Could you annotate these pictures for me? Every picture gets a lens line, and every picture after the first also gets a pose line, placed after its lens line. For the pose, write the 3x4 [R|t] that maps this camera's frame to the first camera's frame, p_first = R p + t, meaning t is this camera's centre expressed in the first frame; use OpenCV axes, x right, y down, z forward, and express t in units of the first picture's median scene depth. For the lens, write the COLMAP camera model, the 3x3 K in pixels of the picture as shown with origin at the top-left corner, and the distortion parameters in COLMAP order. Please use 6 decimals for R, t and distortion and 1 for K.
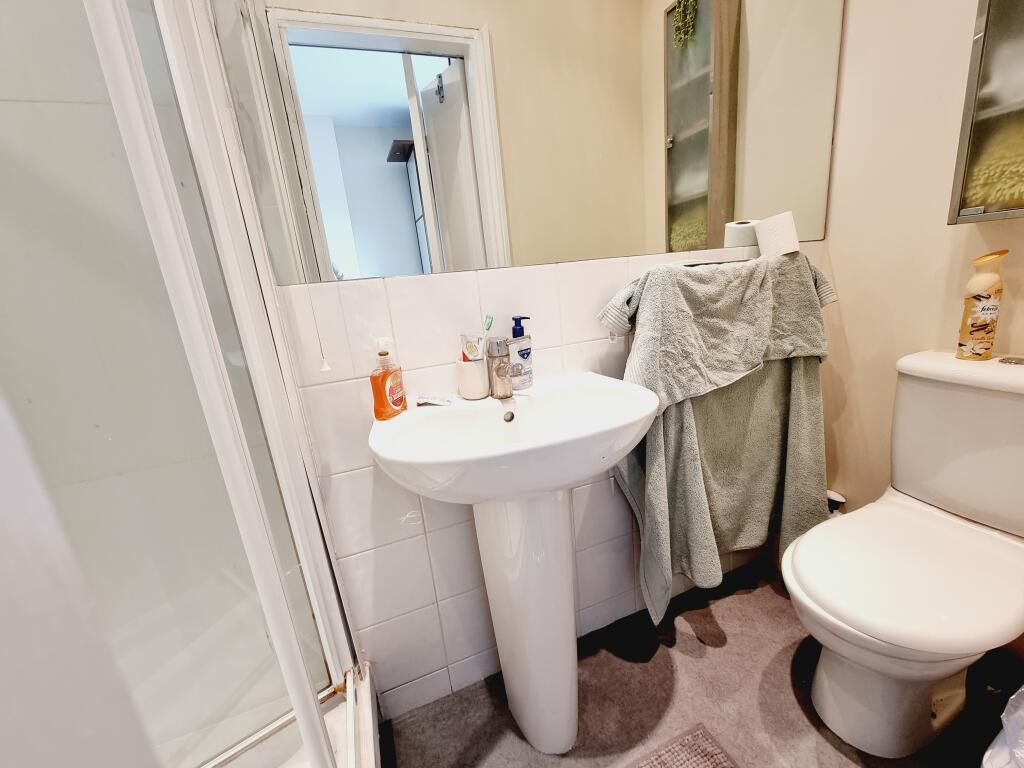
lens RADIAL K [[414.4, 0, 512.0], [0, 414.4, 384.0], [0, 0, 1]] dist [0.004268, 0.000380]
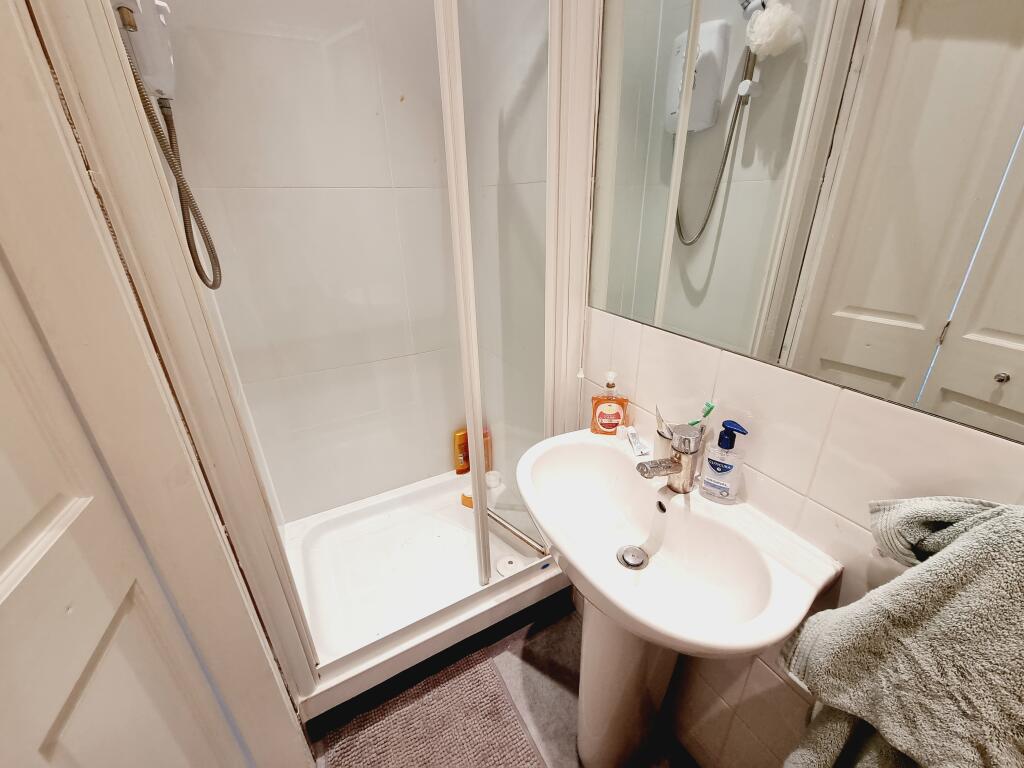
lens RADIAL K [[414.4, 0, 512.0], [0, 414.4, 384.0], [0, 0, 1]] dist [0.004268, 0.000380]
pose [[0.022315, 0.462653, -0.886259, 0.664934], [-0.215371, 0.867890, 0.447641, -0.489030], [0.976277, 0.180885, 0.119009, 0.488610]]
